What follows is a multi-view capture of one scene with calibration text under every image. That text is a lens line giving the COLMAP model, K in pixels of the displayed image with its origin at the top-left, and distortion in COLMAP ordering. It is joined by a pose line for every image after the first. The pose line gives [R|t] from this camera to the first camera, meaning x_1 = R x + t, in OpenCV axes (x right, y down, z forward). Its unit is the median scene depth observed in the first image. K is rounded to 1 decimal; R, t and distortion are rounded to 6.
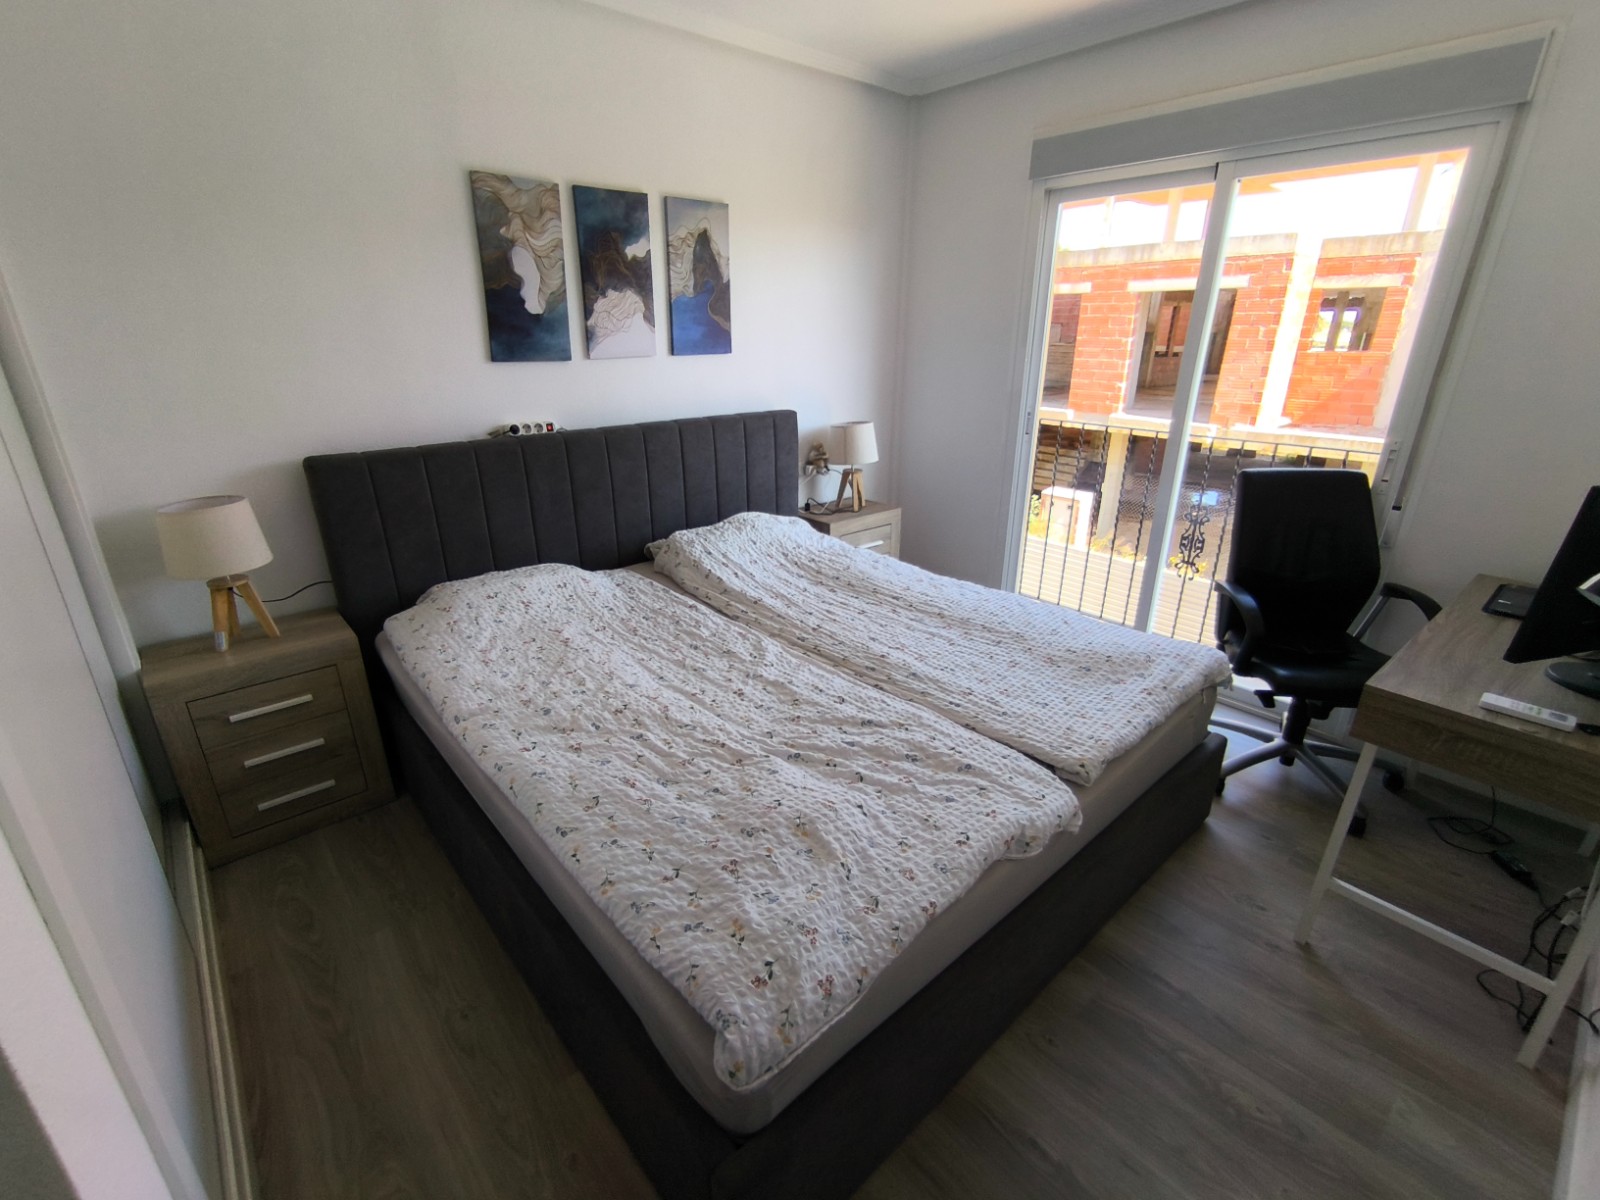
lens RADIAL K [[730.8, 0, 793.9], [0, 730.8, 602.9], [0, 0, 1]] dist [-0.069878, 0.067639]
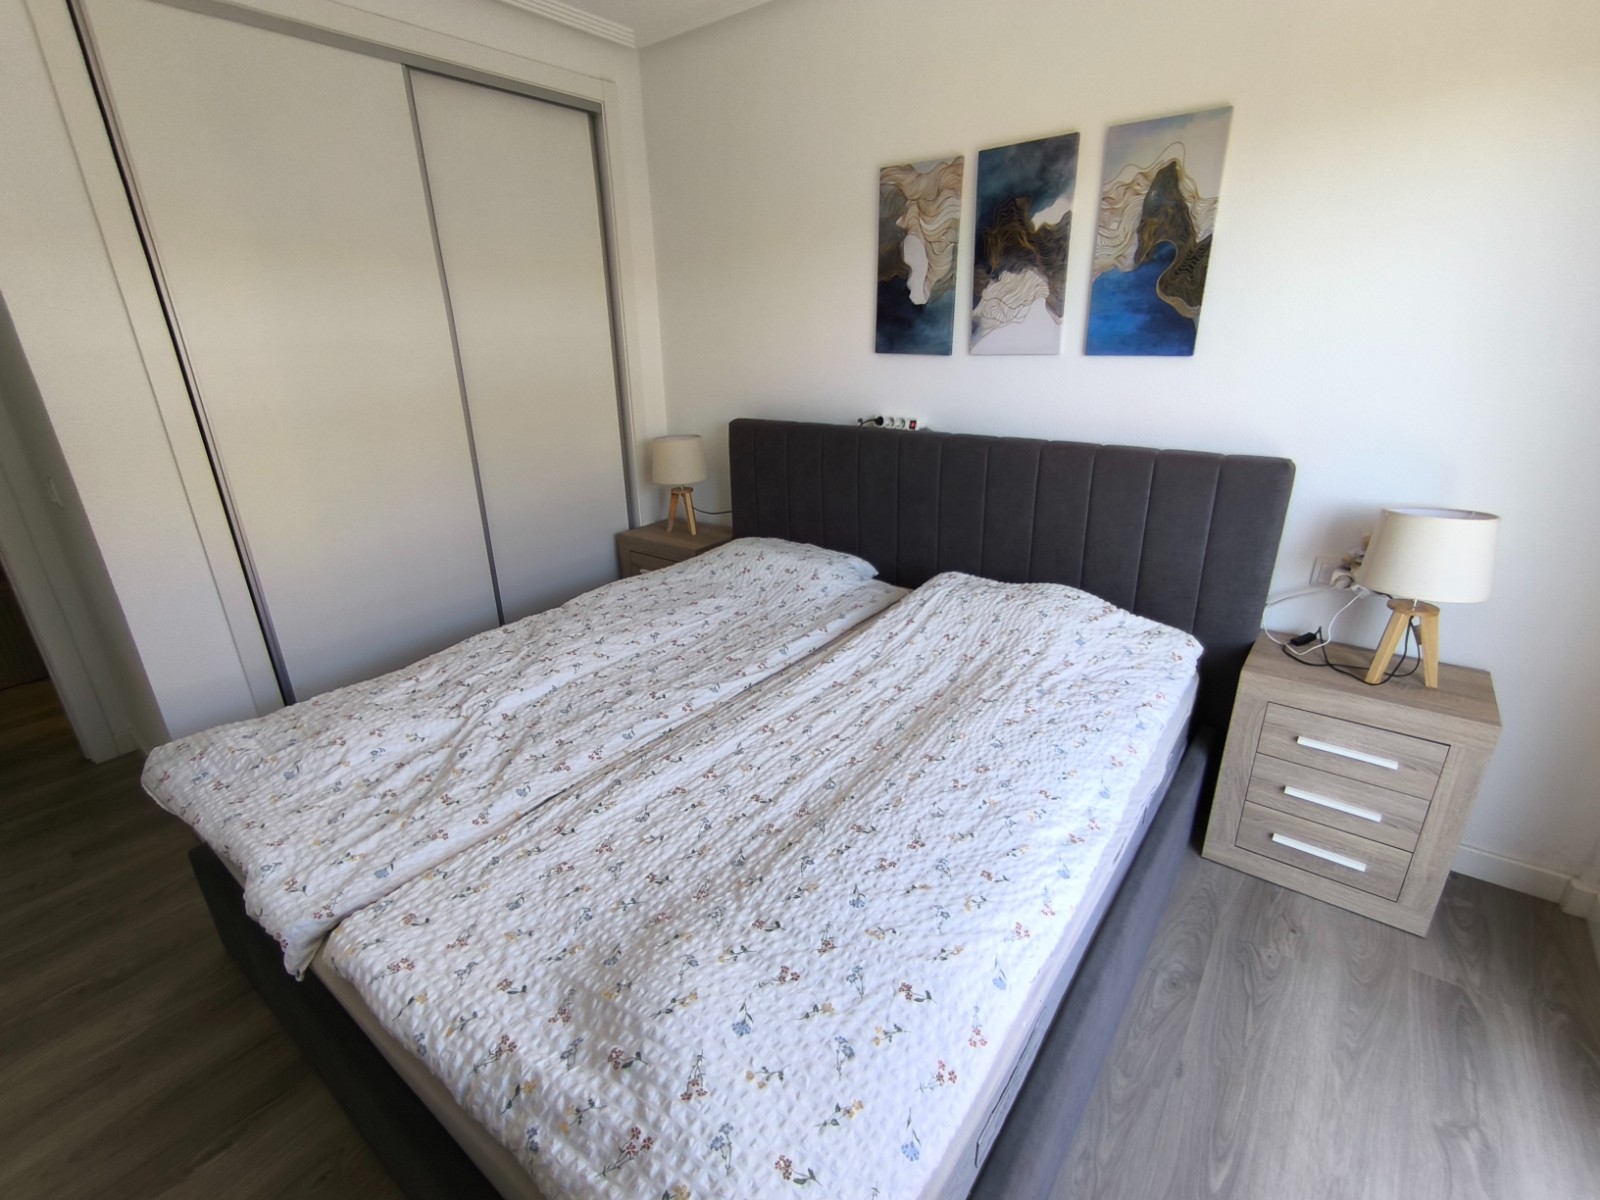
lens RADIAL K [[730.8, 0, 793.9], [0, 730.8, 602.9], [0, 0, 1]] dist [-0.069878, 0.067639]
pose [[0.174966, 0.346149, -0.921720, 0.590806], [-0.331114, 0.902320, 0.276009, -0.241963], [0.927227, 0.256902, 0.272491, 0.654527]]
